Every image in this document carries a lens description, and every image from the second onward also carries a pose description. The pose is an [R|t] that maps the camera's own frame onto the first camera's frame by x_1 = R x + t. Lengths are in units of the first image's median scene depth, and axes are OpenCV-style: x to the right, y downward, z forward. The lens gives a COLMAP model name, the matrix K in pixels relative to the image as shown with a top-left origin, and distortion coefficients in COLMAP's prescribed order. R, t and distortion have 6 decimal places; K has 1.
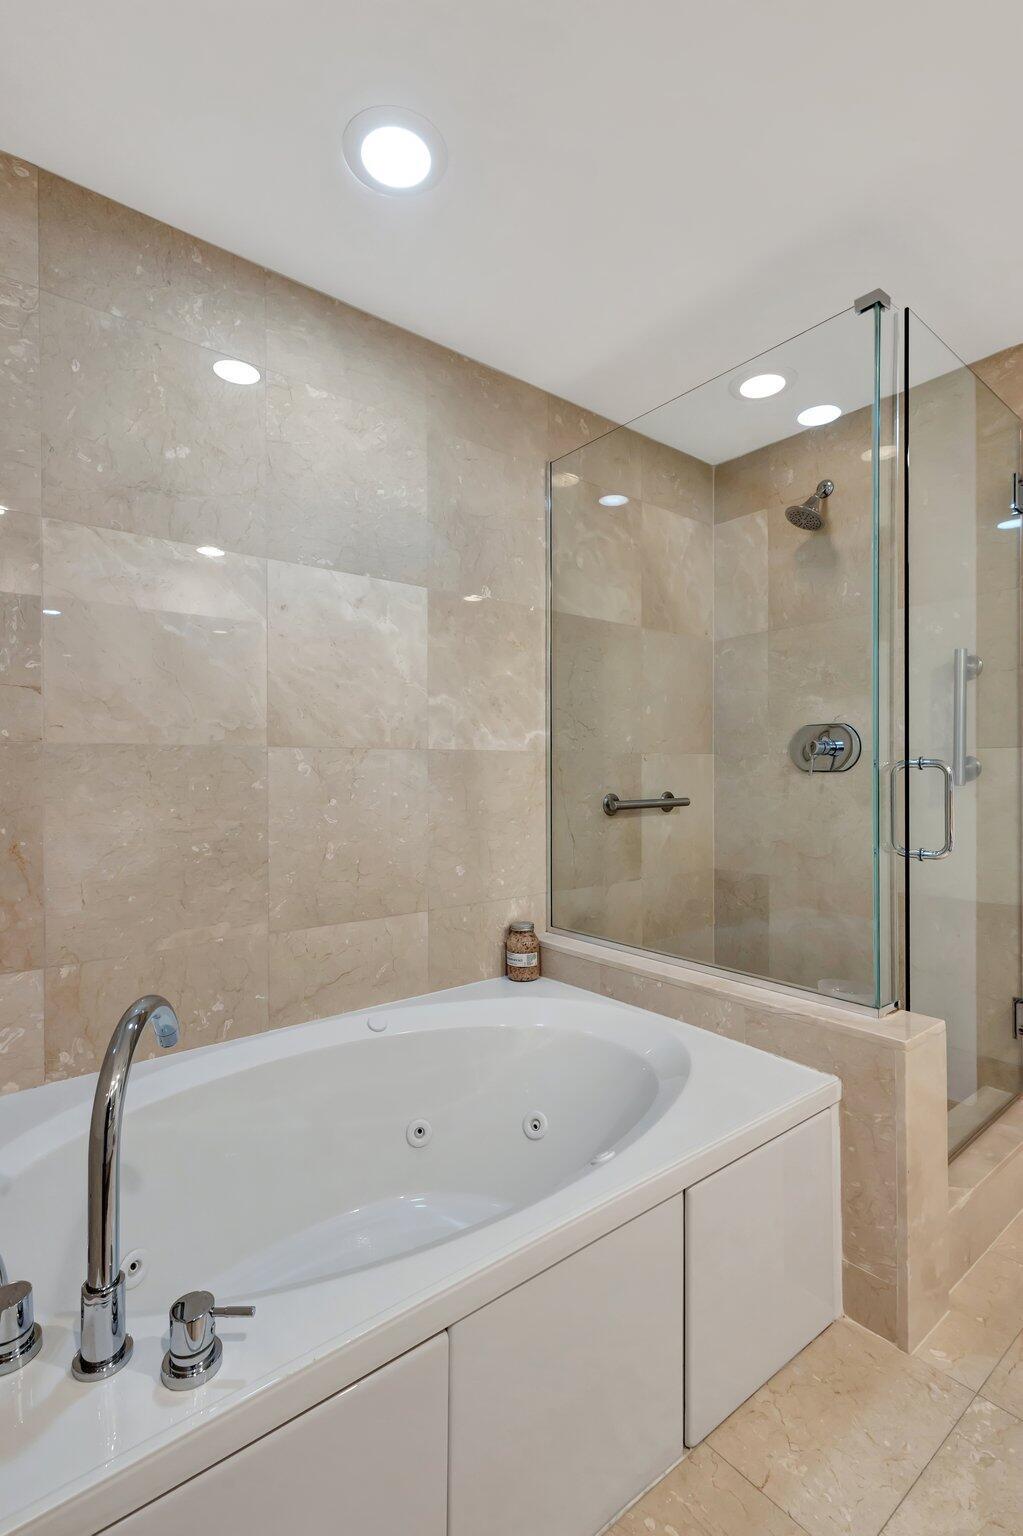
lens RADIAL K [[703.6, 0, 522.0], [0, 703.6, 766.3], [0, 0, 1]] dist [0.004768, -0.000563]
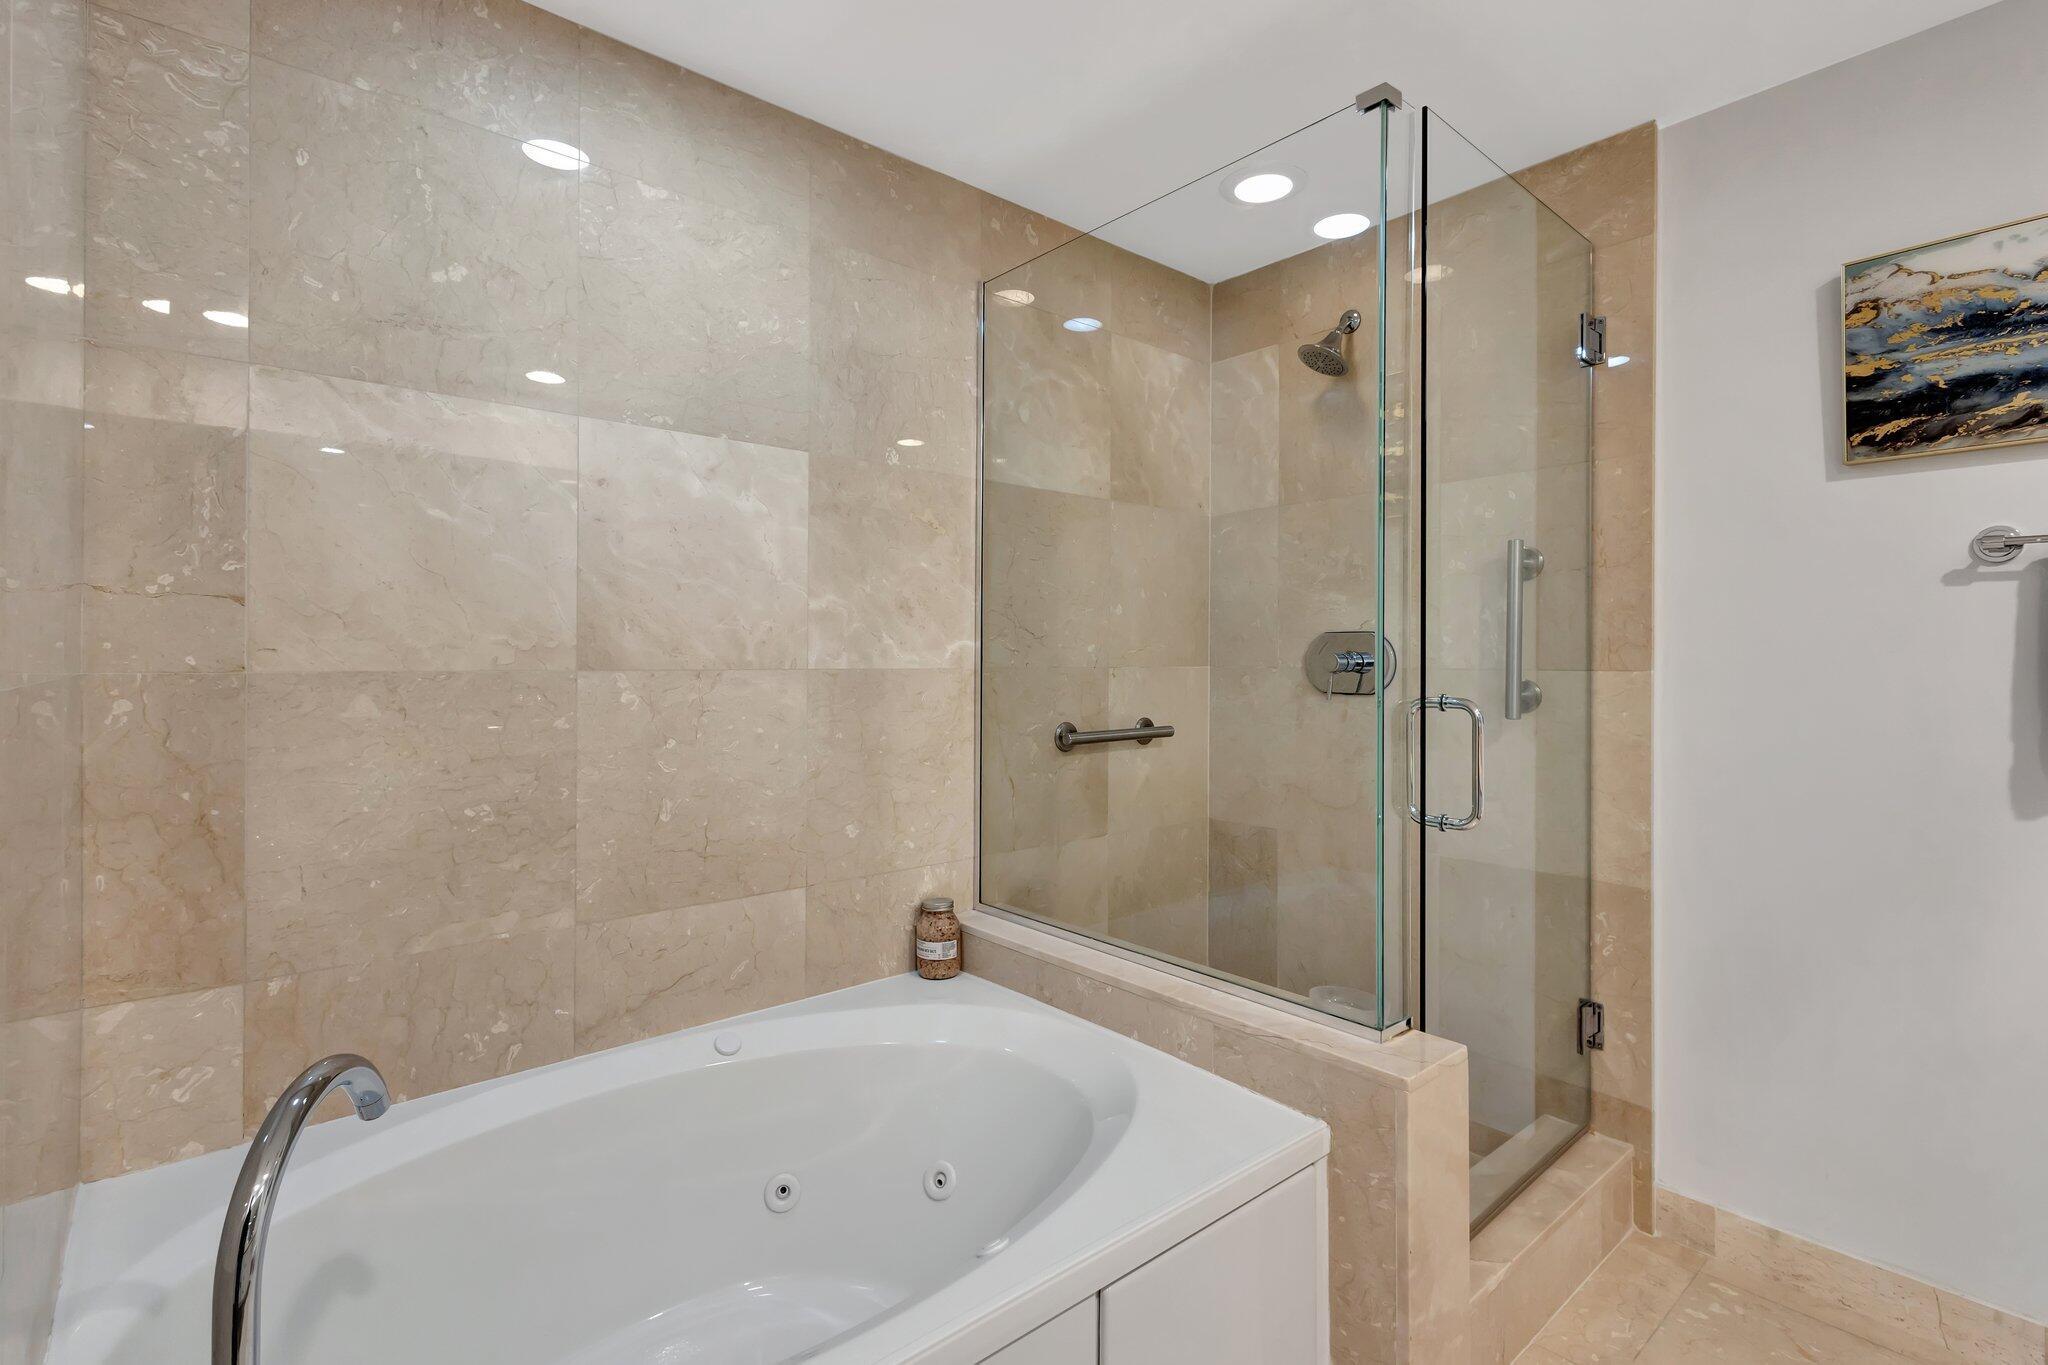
lens RADIAL K [[938.1, 0, 1031.2], [0, 938.1, 646.9], [0, 0, 1]] dist [0.004768, -0.000563]
pose [[0.999491, 0.007365, 0.031039, 0.076925], [-0.007141, 0.999948, -0.007311, -0.045077], [-0.031091, 0.007086, 0.999491, 0.002016]]
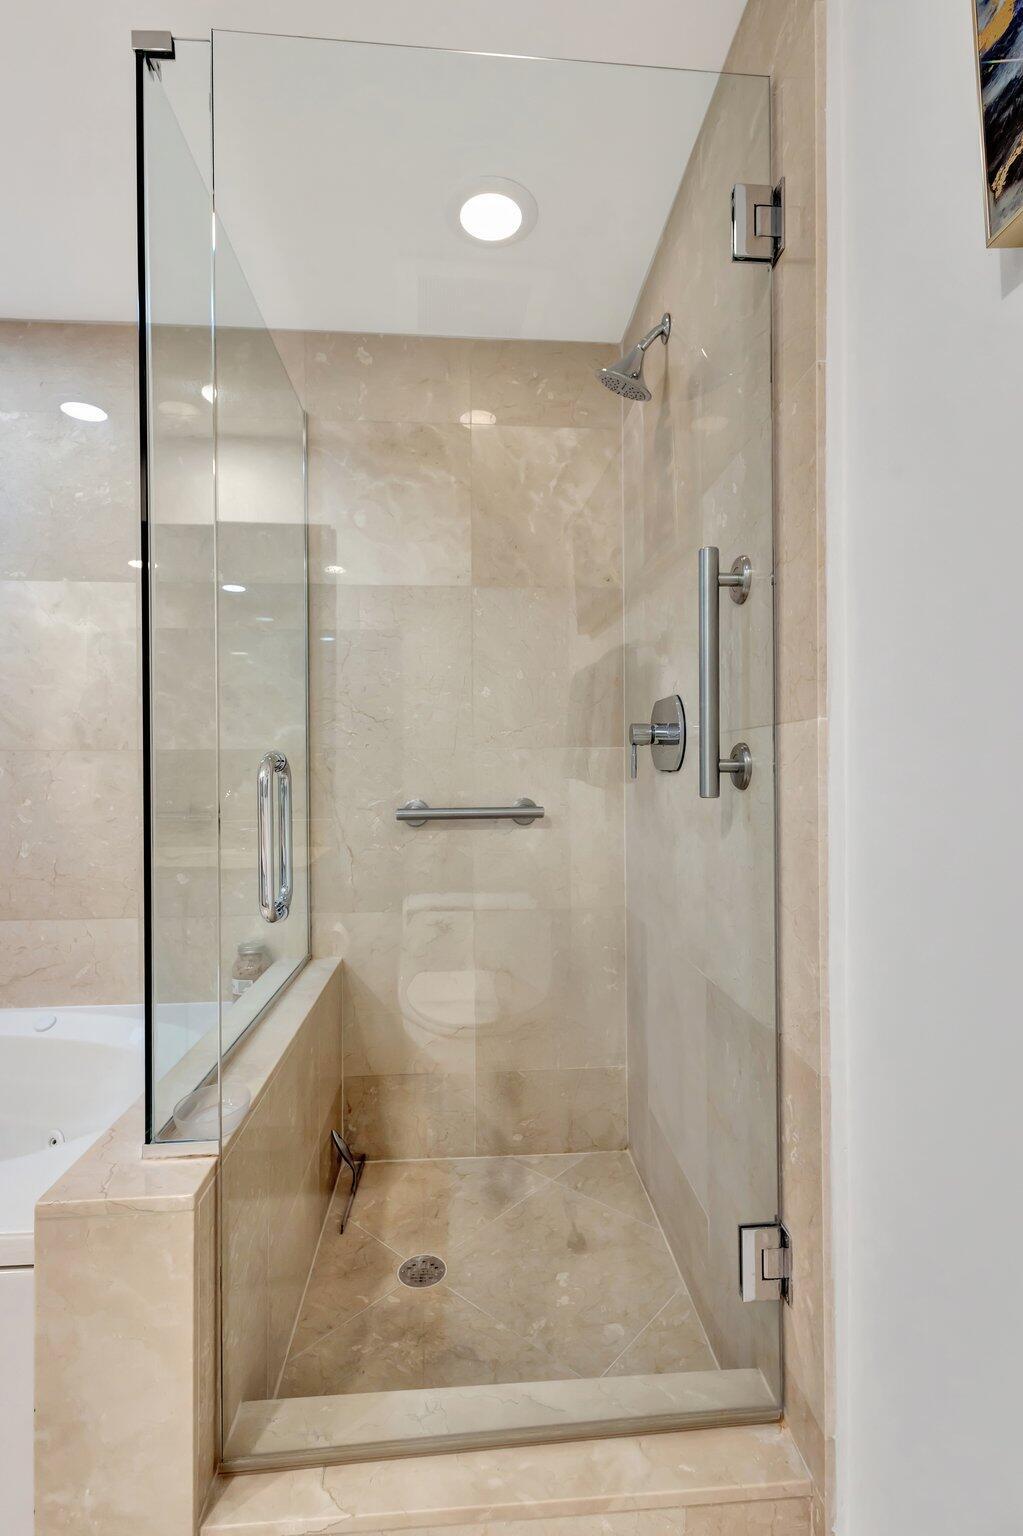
lens RADIAL K [[730.0, 0, 521.5], [0, 730.0, 761.0], [0, 0, 1]] dist [0.008487, -0.000347]
pose [[0.825060, -0.008601, -0.564979, 0.928218], [0.007193, 0.999963, -0.004718, -0.000432], [0.564999, -0.000172, 0.825091, 0.505538]]
